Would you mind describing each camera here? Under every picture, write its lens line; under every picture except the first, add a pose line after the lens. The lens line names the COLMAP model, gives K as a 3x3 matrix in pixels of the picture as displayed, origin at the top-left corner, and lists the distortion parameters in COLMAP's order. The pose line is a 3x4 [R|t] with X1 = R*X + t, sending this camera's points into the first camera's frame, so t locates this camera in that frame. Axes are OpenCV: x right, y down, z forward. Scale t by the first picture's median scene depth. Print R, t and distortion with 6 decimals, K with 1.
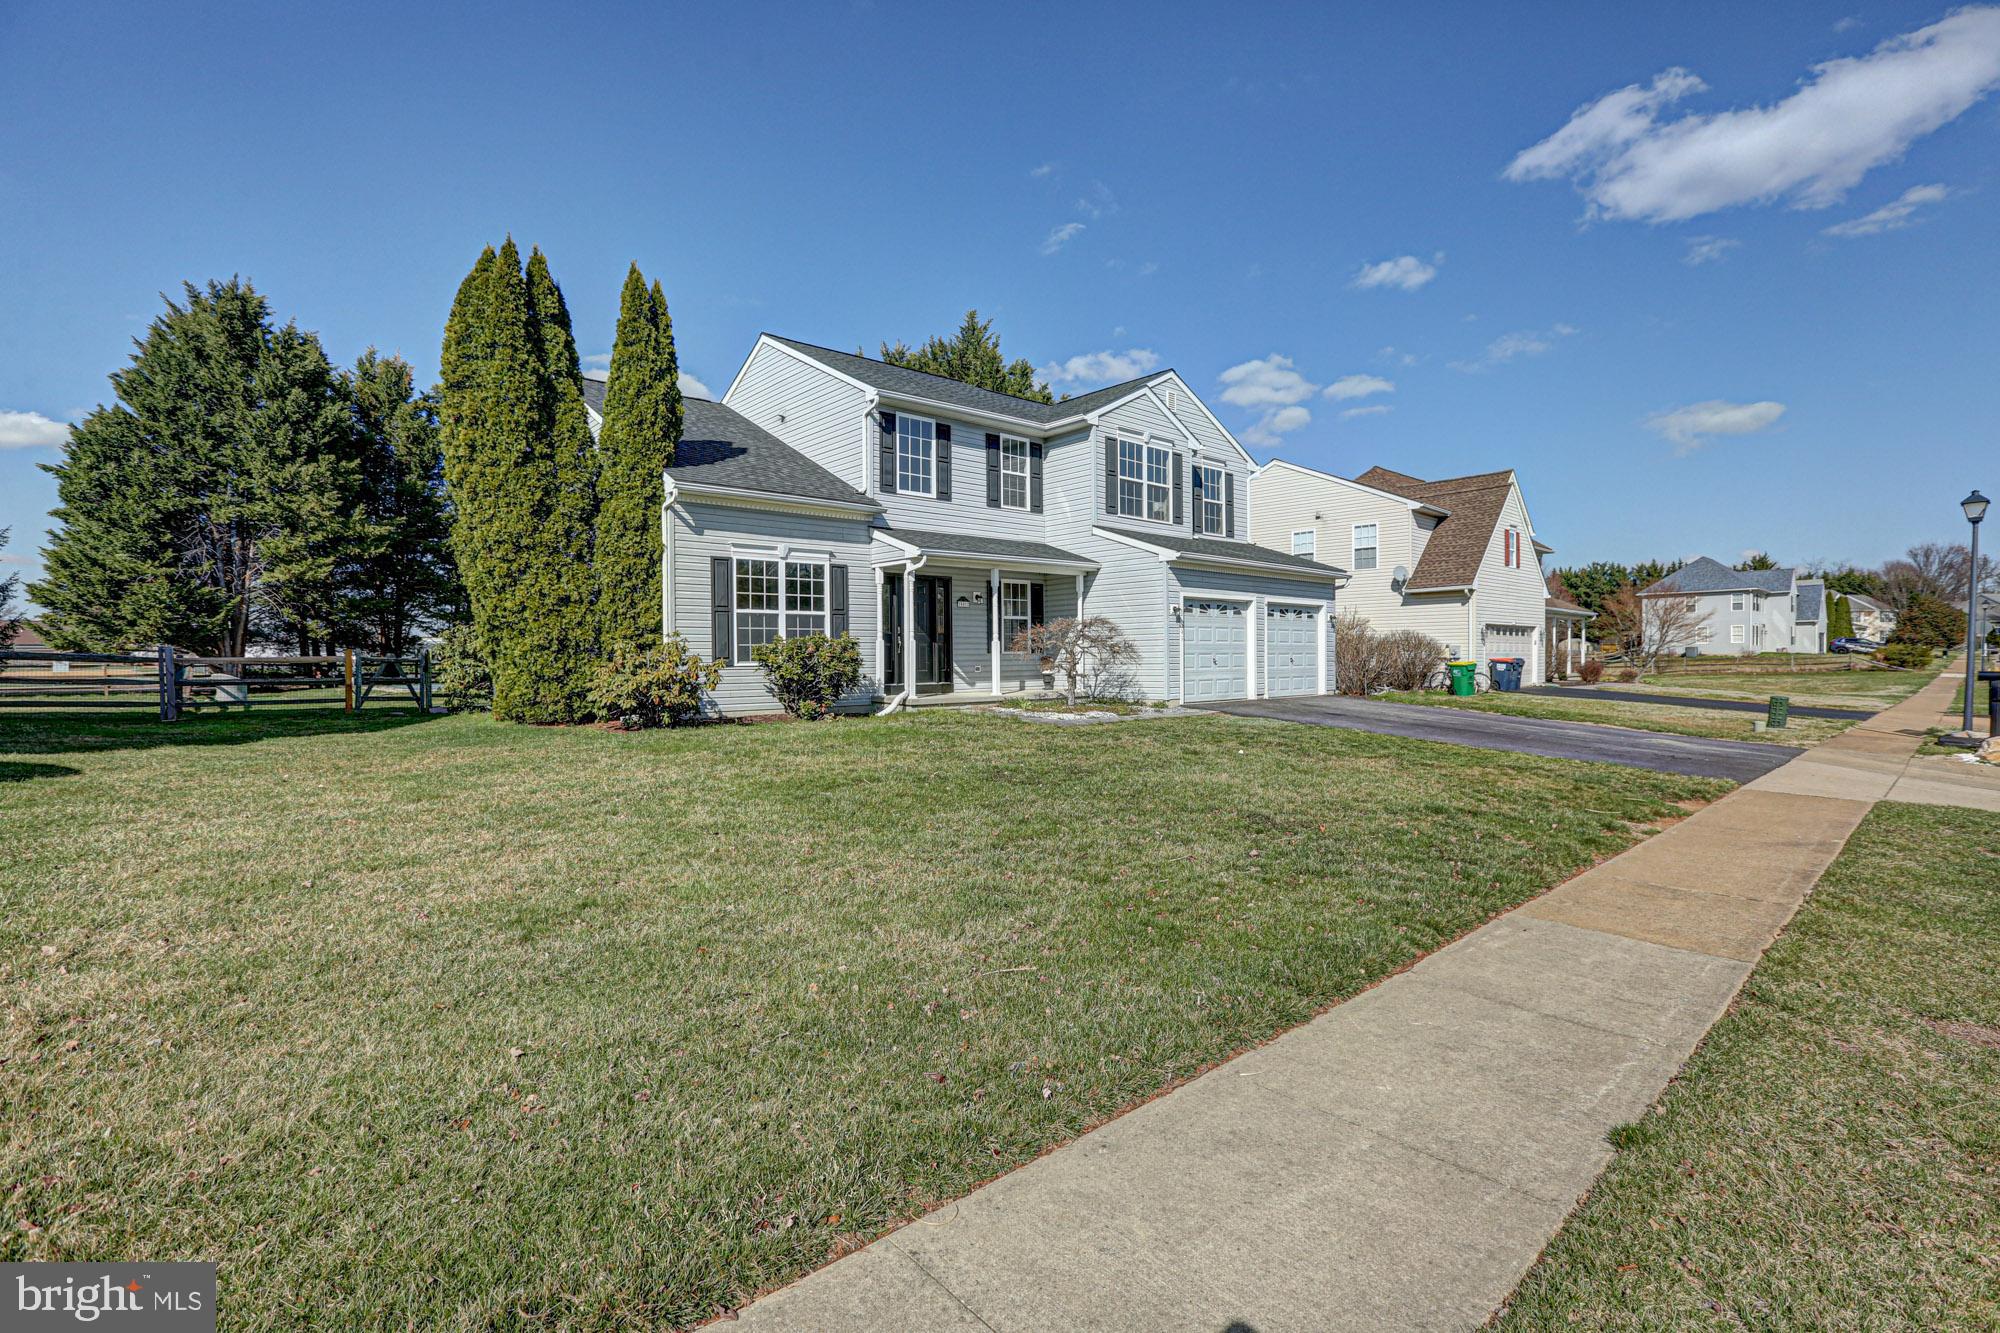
lens RADIAL K [[929.9, 0, 1023.7], [0, 929.9, 659.3], [0, 0, 1]] dist [-0.042182, 0.014801]
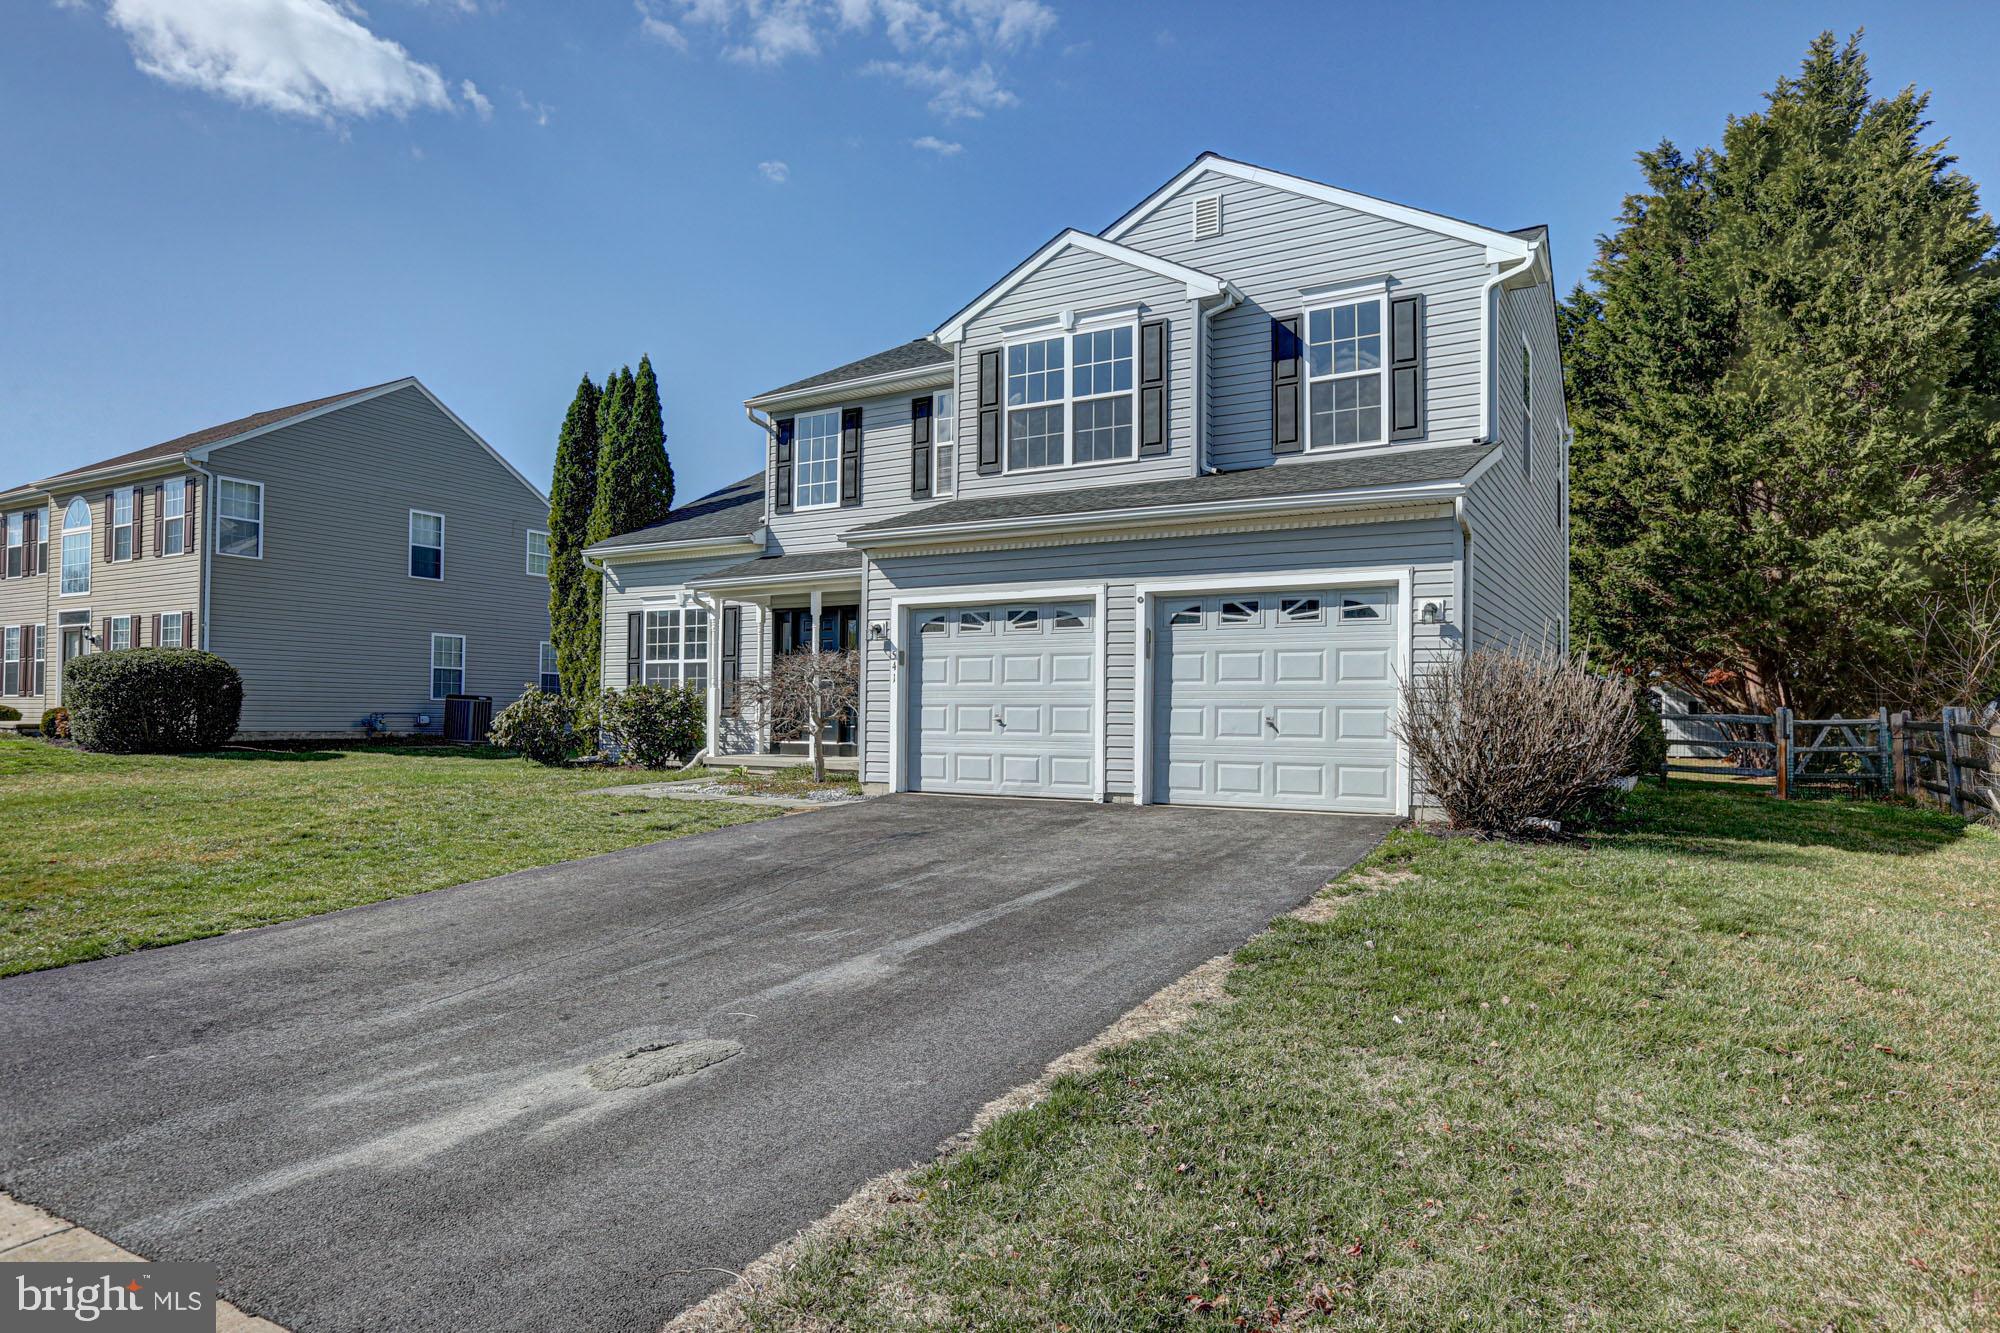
lens RADIAL K [[1161.0, 0, 1009.0], [0, 1161.0, 684.9], [0, 0, 1]] dist [-0.016447, 0.001506]
pose [[0.294232, -0.017110, -0.955581, 0.875055], [-0.013219, 0.999671, -0.021970, -0.003367], [0.955642, 0.019096, 0.293910, 0.845434]]
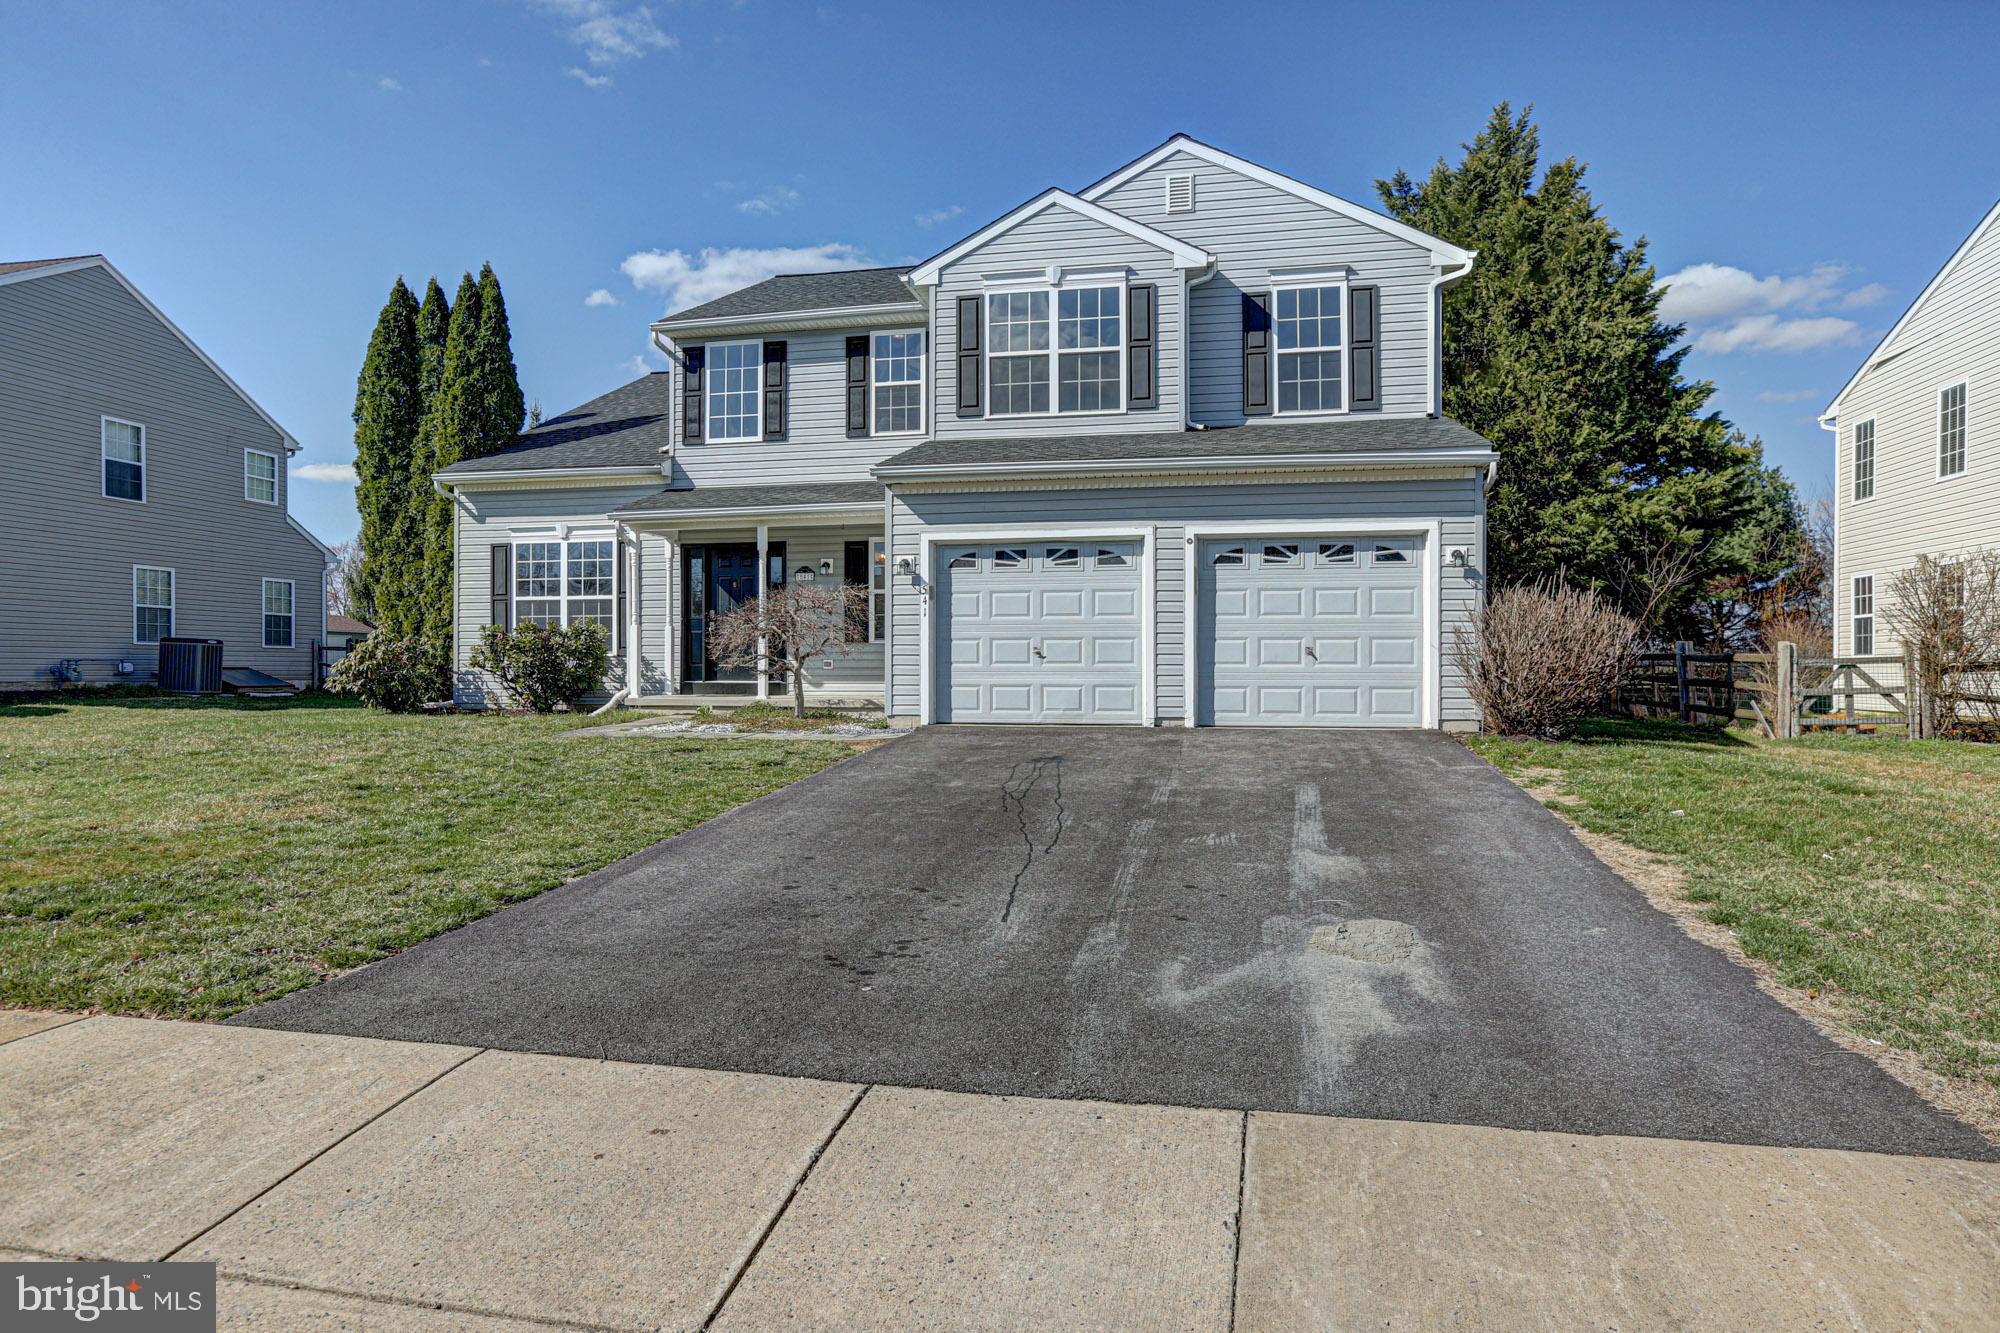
lens RADIAL K [[1129.1, 0, 1000.0], [0, 1129.1, 666.5], [0, 0, 1]] dist [-0.023396, 0.000731]
pose [[0.584974, 0.006263, -0.811028, 0.773329], [-0.005805, 0.999977, 0.003535, 0.008810], [0.811031, 0.002640, 0.584997, 0.610140]]
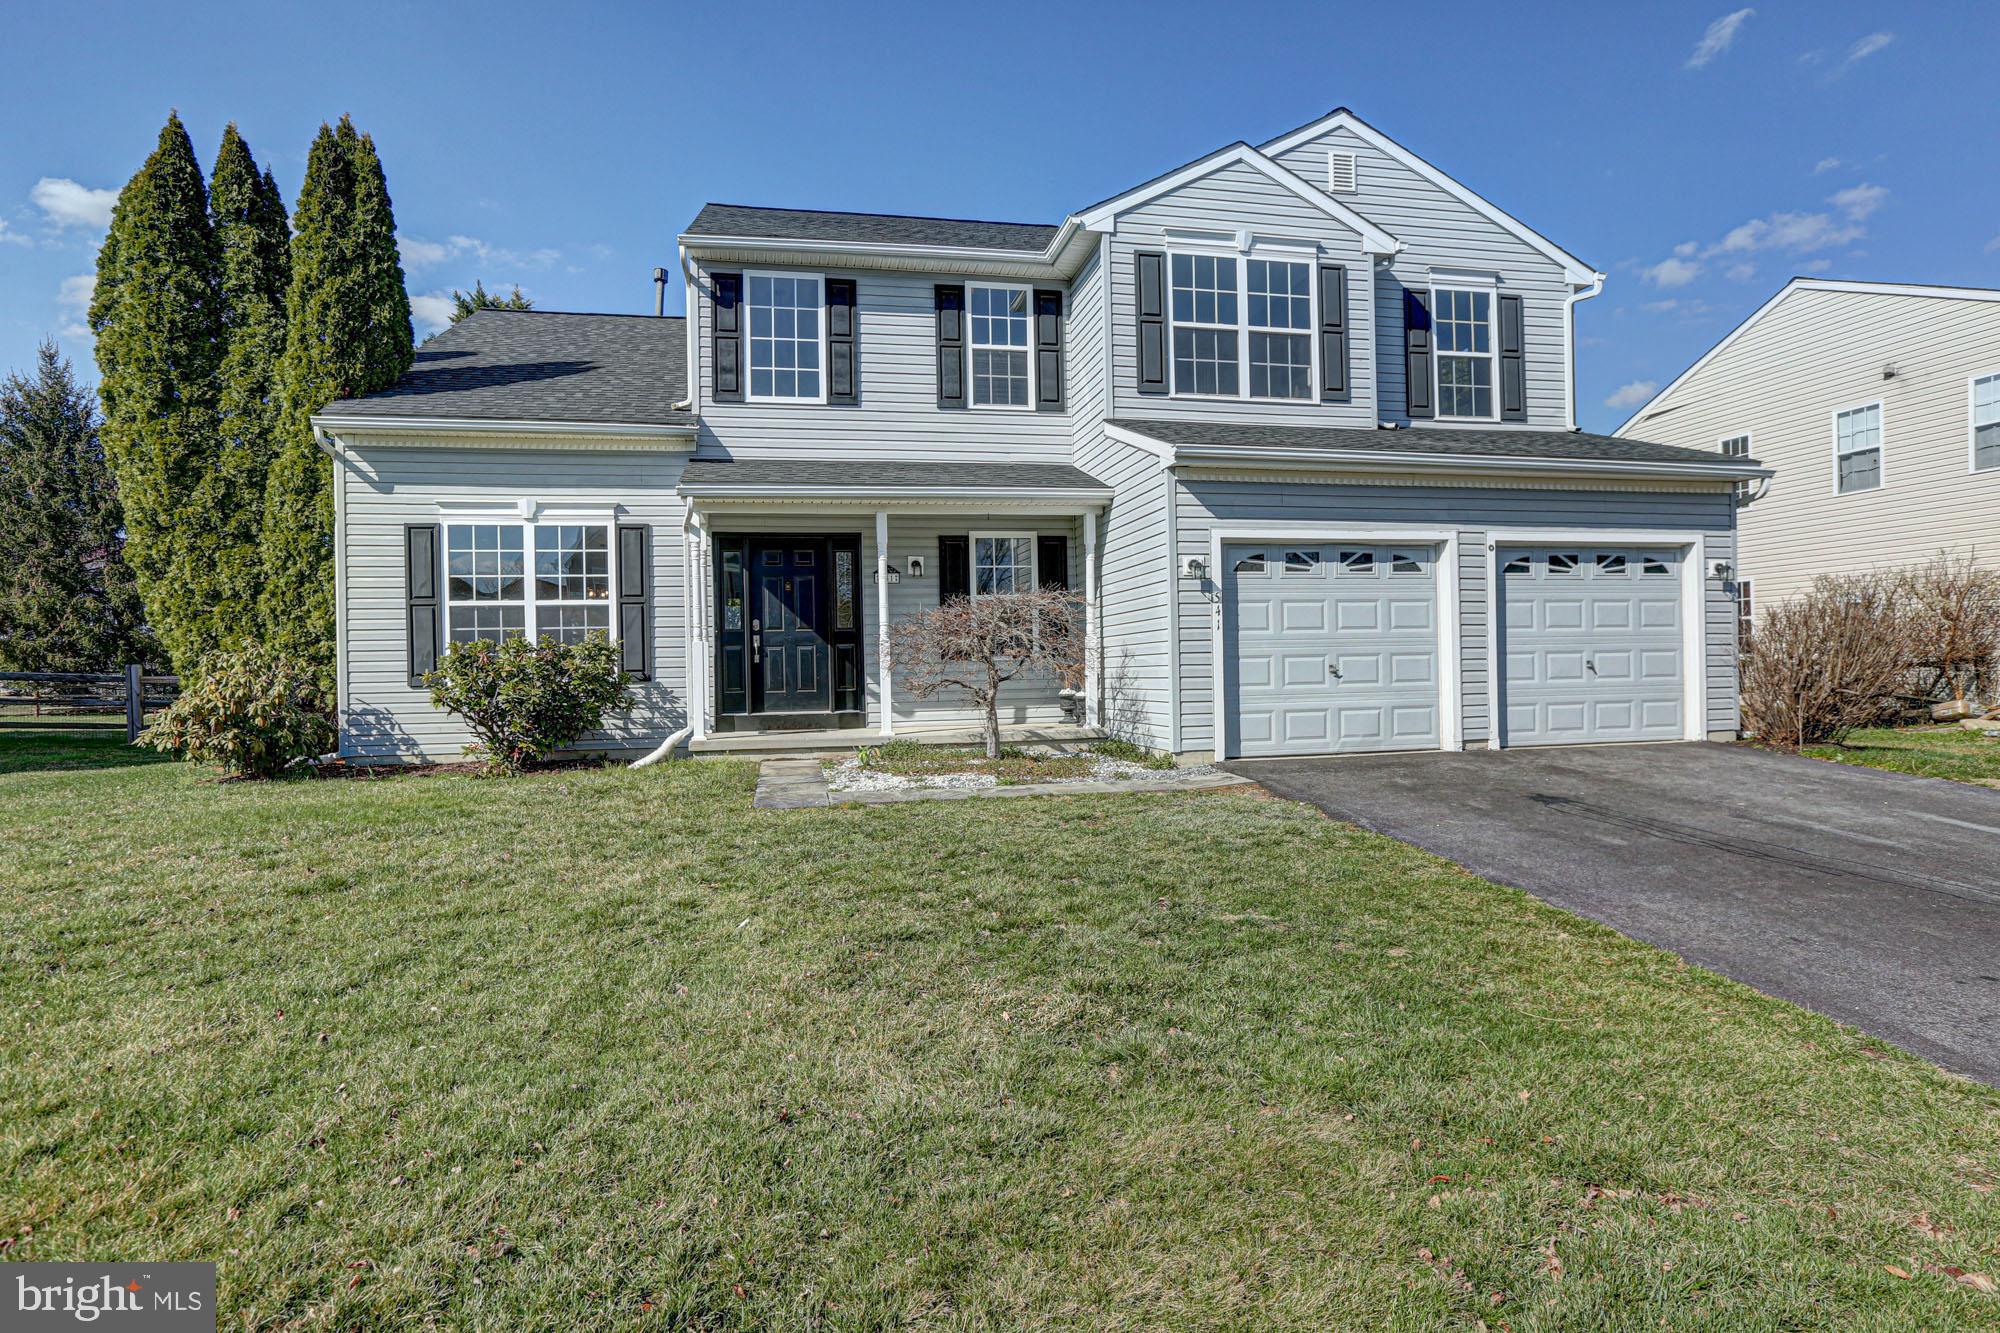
lens RADIAL K [[1107.4, 0, 1000.0], [0, 1107.4, 666.5], [0, 0, 1]] dist [-0.038472, 0.028977]
pose [[0.862790, -0.008913, -0.505483, 0.360450], [0.011626, 0.999930, 0.002212, -0.003570], [0.505428, -0.007785, 0.862833, 0.435329]]
